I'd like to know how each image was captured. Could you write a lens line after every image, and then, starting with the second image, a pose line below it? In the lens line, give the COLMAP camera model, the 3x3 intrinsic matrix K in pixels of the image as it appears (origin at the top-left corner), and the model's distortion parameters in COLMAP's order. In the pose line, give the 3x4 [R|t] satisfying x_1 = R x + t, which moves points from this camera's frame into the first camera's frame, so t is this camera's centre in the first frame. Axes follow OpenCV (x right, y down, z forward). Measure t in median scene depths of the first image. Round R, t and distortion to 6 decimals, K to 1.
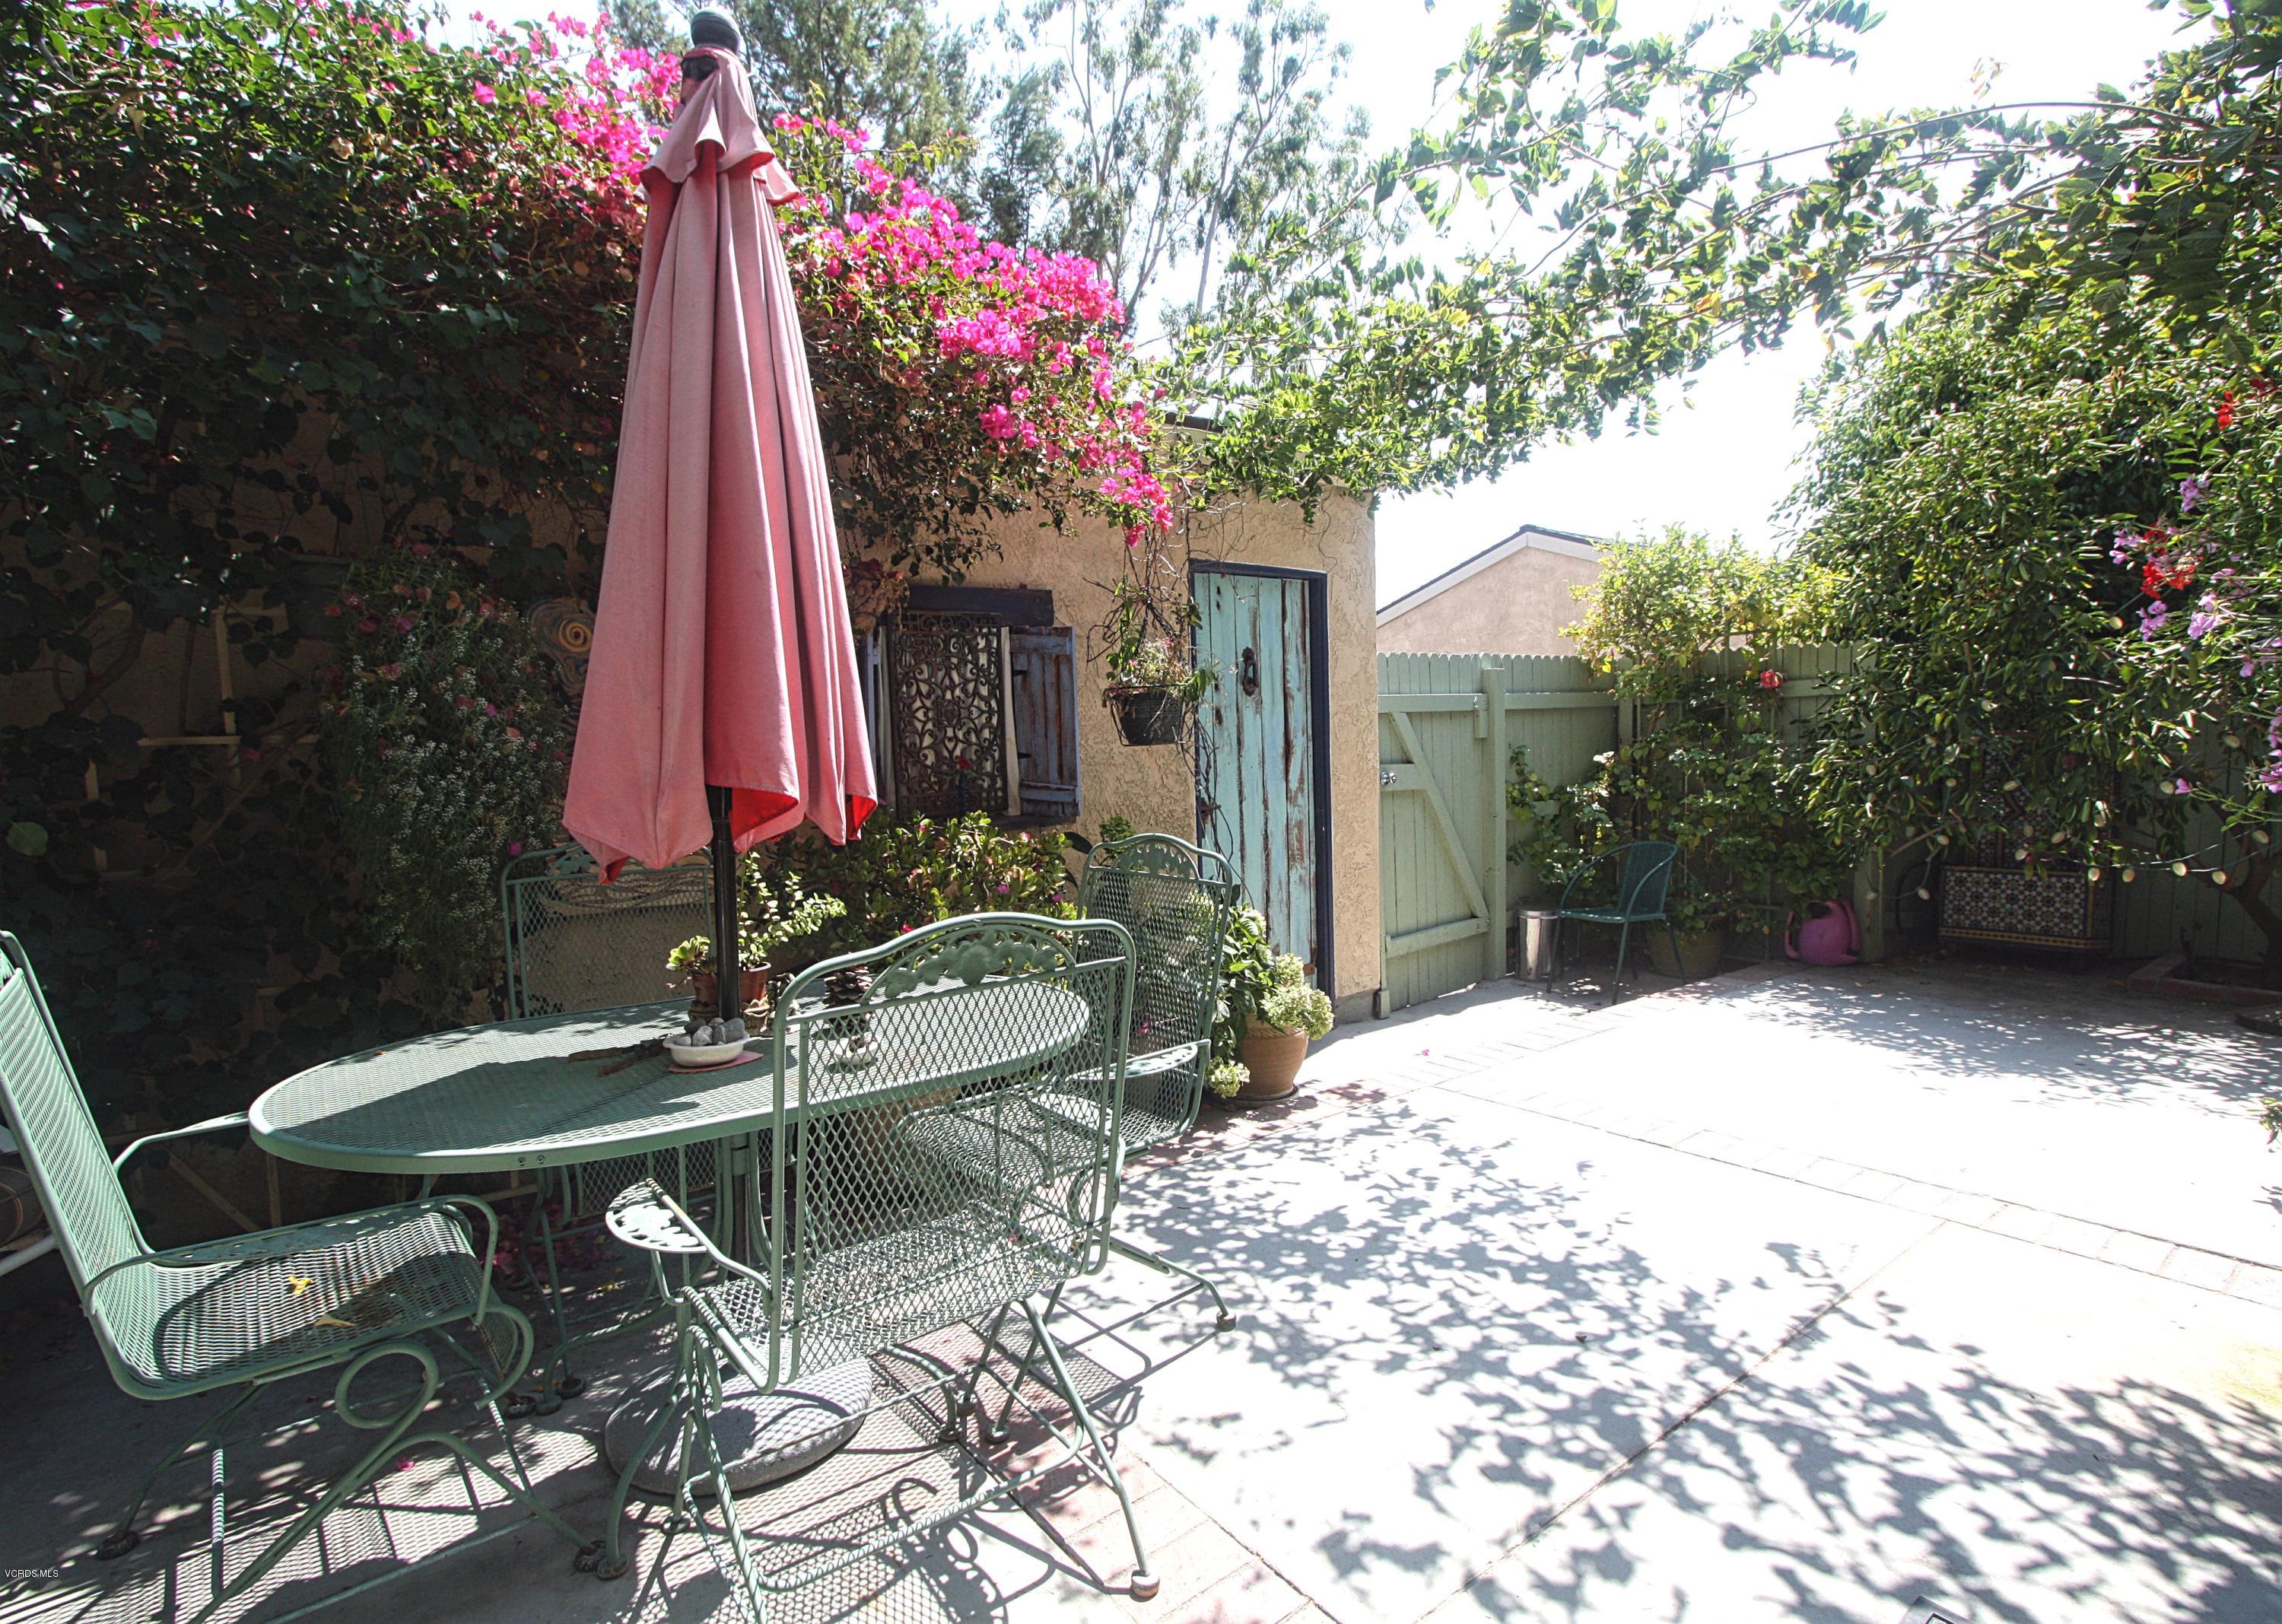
lens RADIAL K [[1106.2, 0, 1233.2], [0, 1106.2, 820.5], [0, 0, 1]] dist [0.000638, 0.001015]
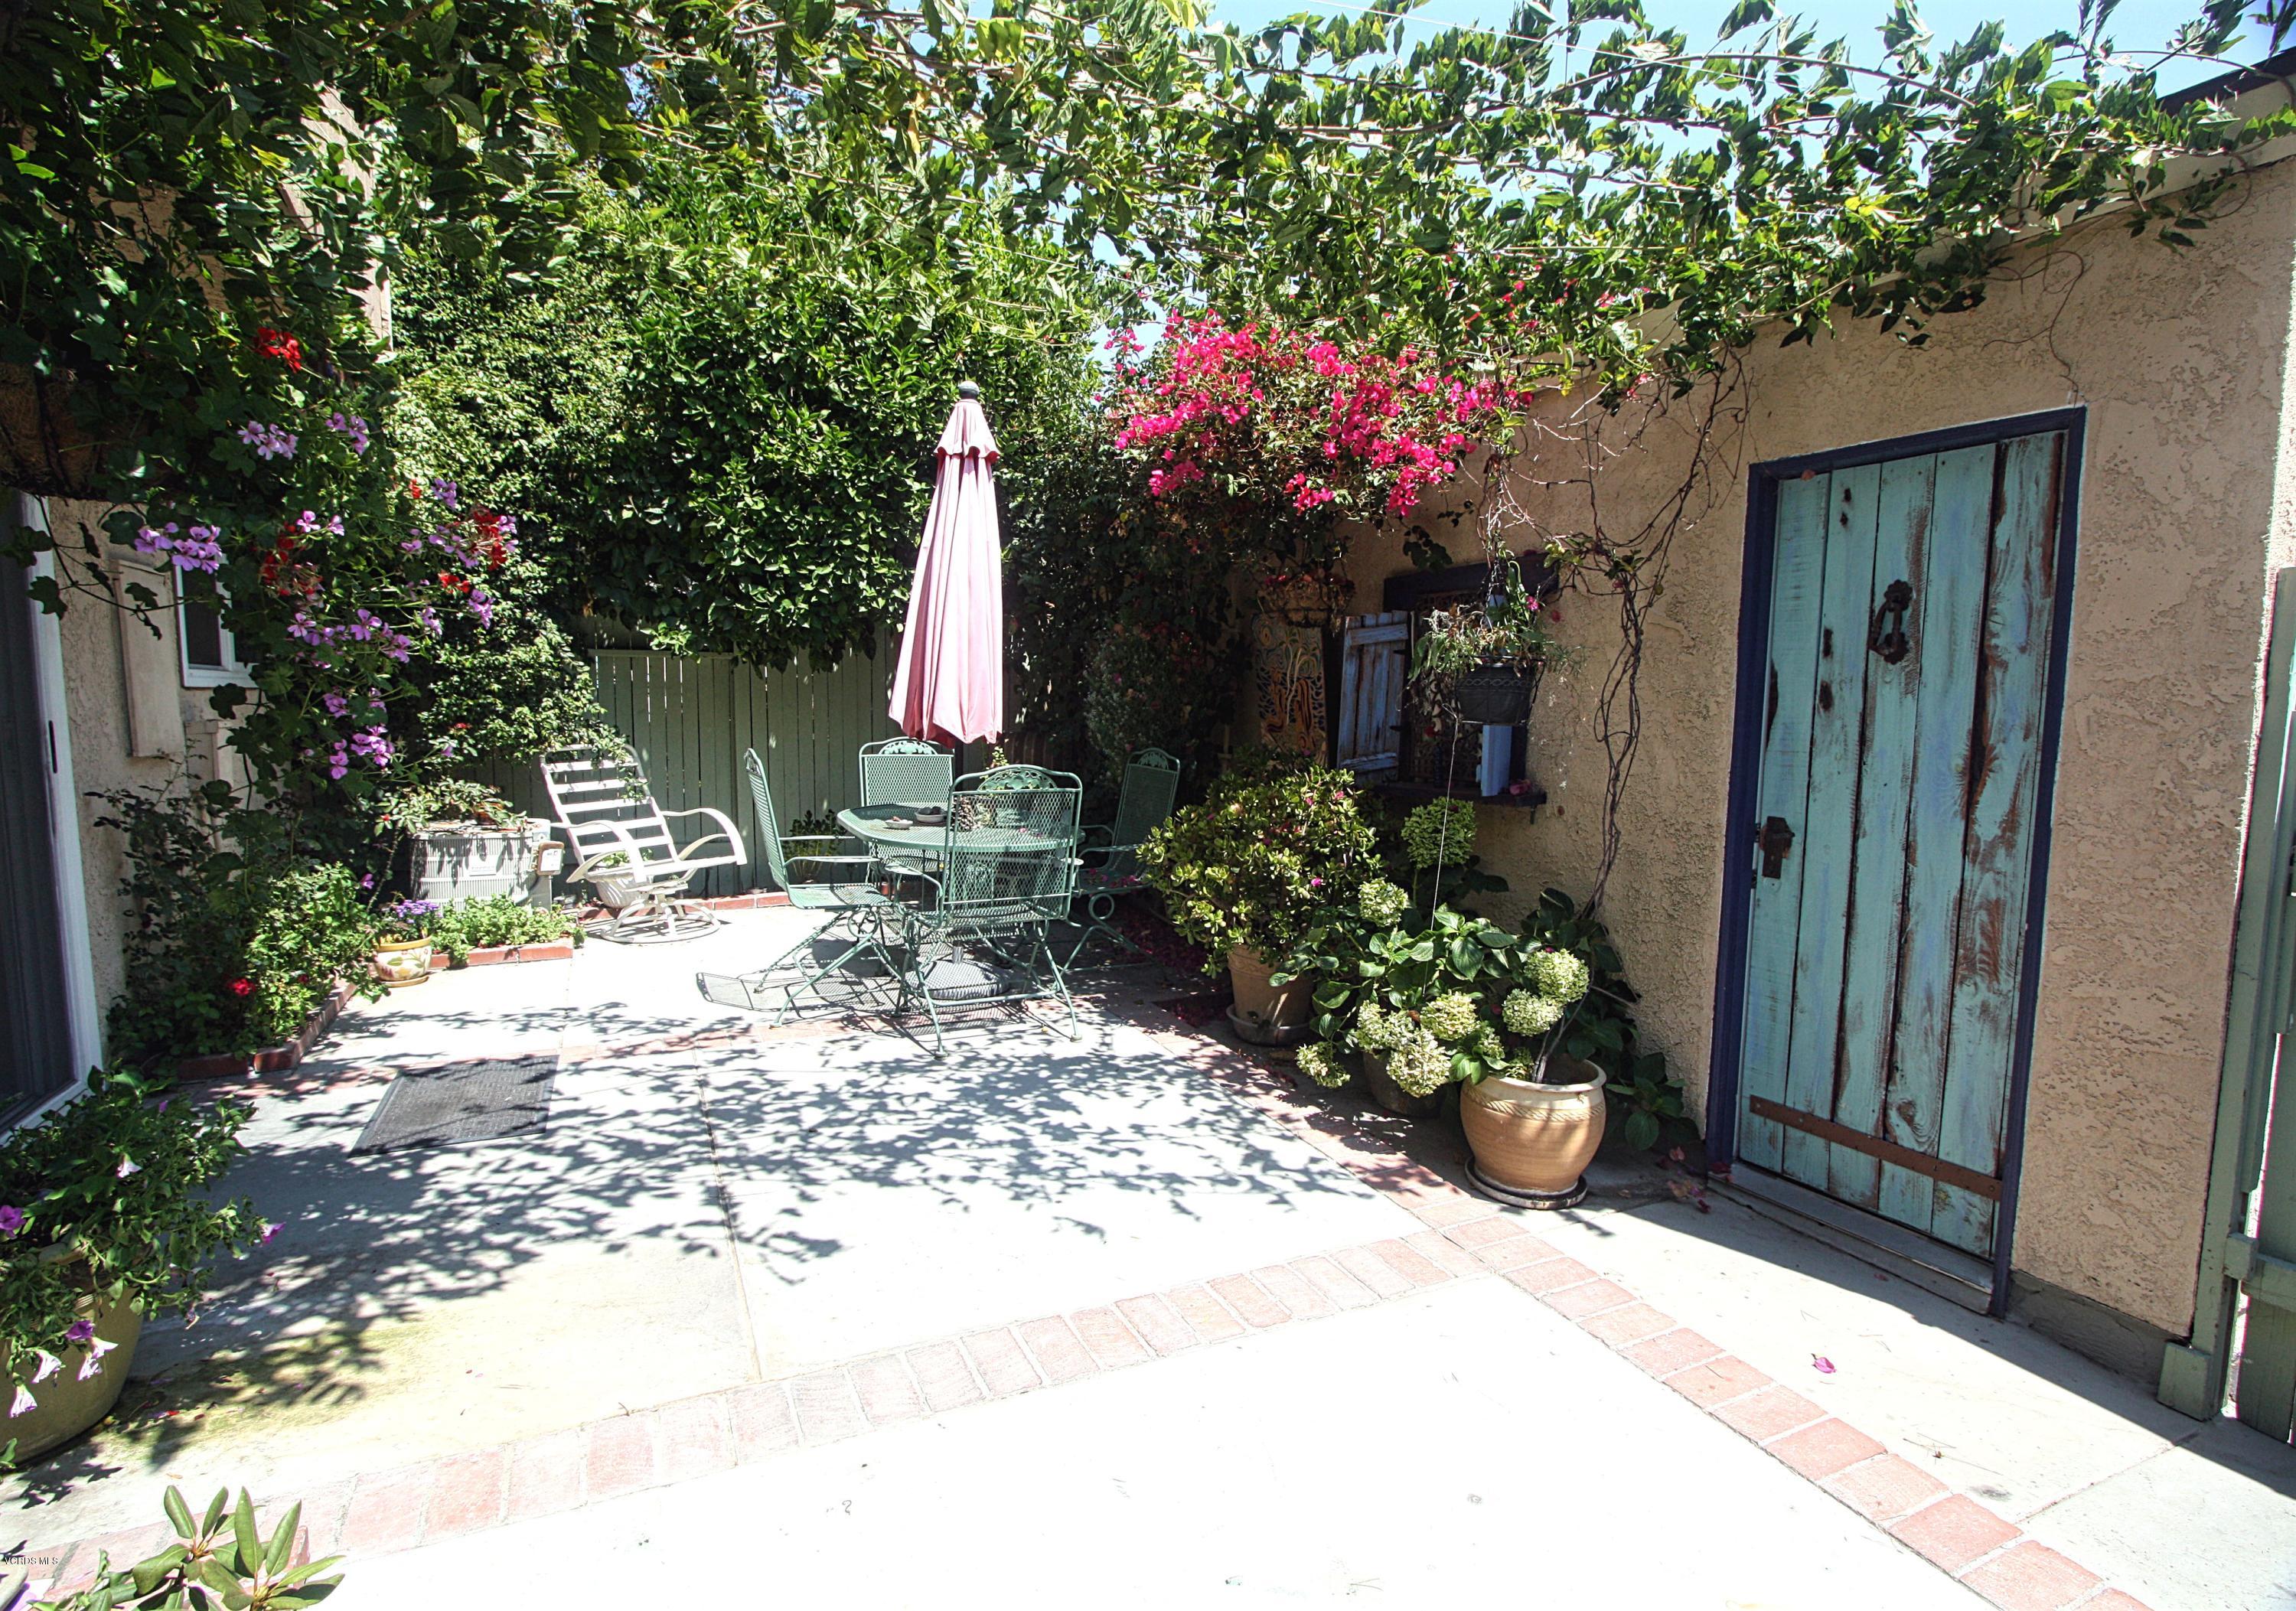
lens RADIAL K [[1163.5, 0, 1148.0], [0, 1163.5, 805.5], [0, 0, 1]] dist [0.002898, -0.000275]
pose [[-0.256504, 0.102527, -0.961090, 1.496027], [-0.094735, 0.986903, 0.130564, -0.169239], [0.961889, 0.124539, -0.243432, 1.615969]]
